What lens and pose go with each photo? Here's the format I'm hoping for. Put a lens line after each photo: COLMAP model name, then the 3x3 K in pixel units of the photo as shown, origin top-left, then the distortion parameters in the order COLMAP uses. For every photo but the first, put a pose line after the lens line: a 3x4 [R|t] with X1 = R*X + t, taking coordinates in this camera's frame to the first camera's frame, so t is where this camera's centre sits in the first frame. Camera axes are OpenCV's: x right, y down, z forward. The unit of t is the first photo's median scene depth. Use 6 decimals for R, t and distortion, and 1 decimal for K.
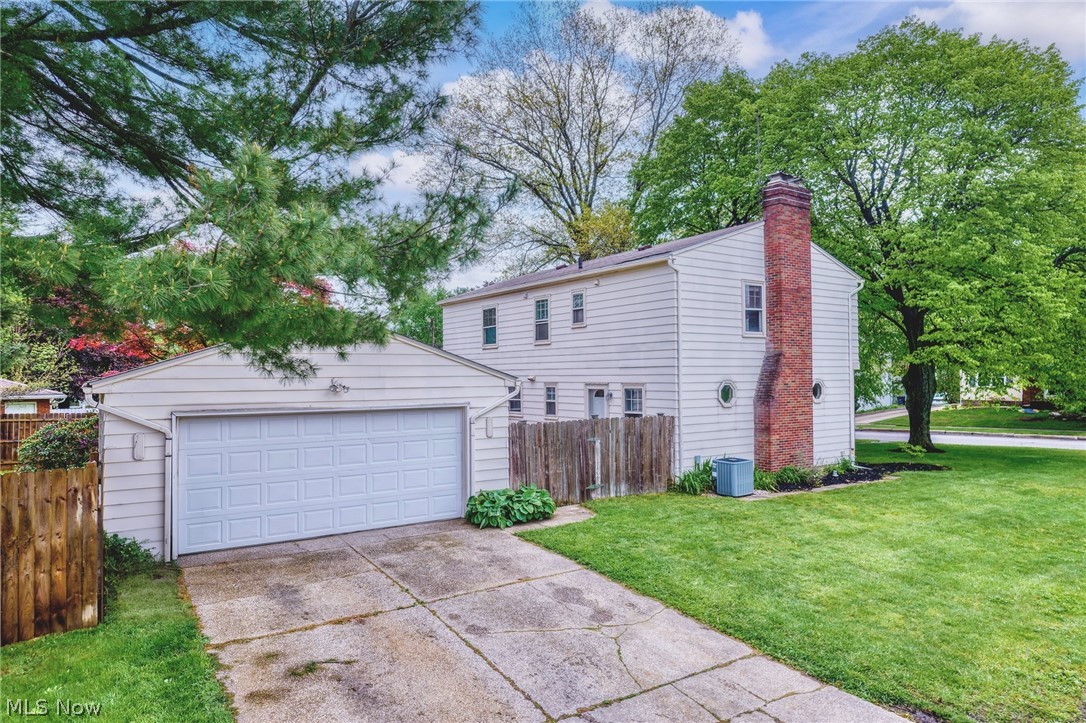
lens RADIAL K [[678.3, 0, 543.0], [0, 678.3, 361.5], [0, 0, 1]] dist [0.015319, -0.000467]
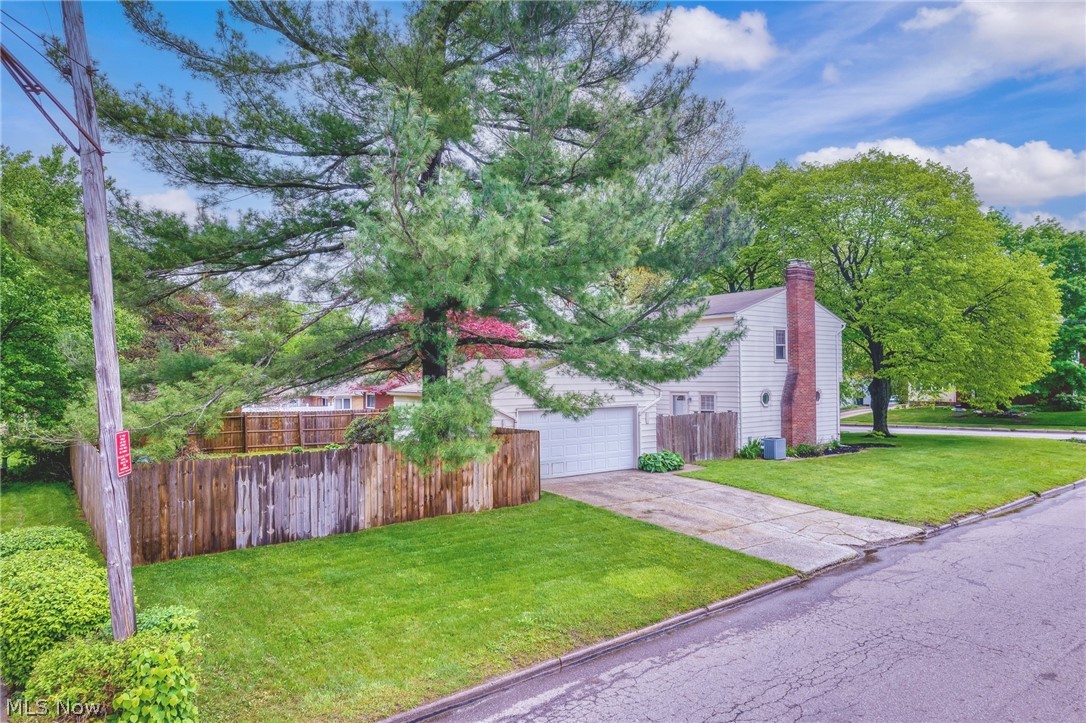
lens RADIAL K [[678.3, 0, 543.0], [0, 678.3, 361.5], [0, 0, 1]] dist [0.015319, -0.000467]
pose [[0.998469, 0.002440, 0.055253, -0.332215], [-0.002378, 0.999996, -0.001188, -0.035095], [-0.055256, 0.001055, 0.998472, -0.554942]]
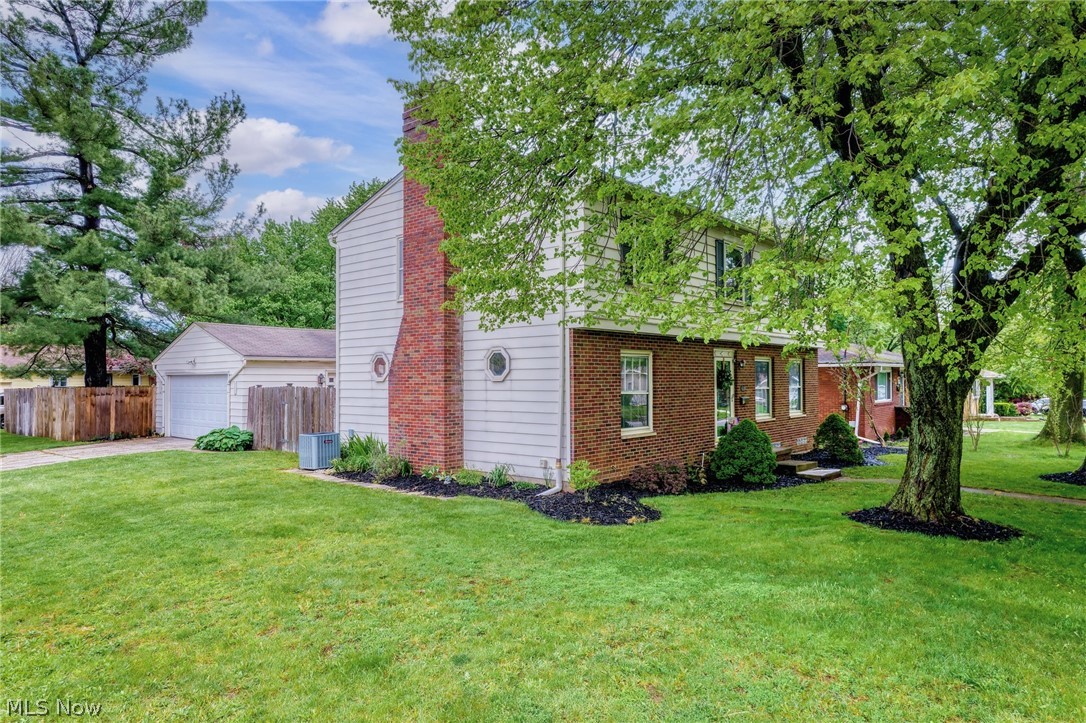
lens RADIAL K [[678.3, 0, 543.0], [0, 678.3, 361.5], [0, 0, 1]] dist [0.015319, -0.000467]
pose [[0.255893, -0.021618, -0.966463, 1.160799], [0.020829, 0.999641, -0.016845, 0.057726], [0.966481, -0.015820, 0.256252, 0.943901]]
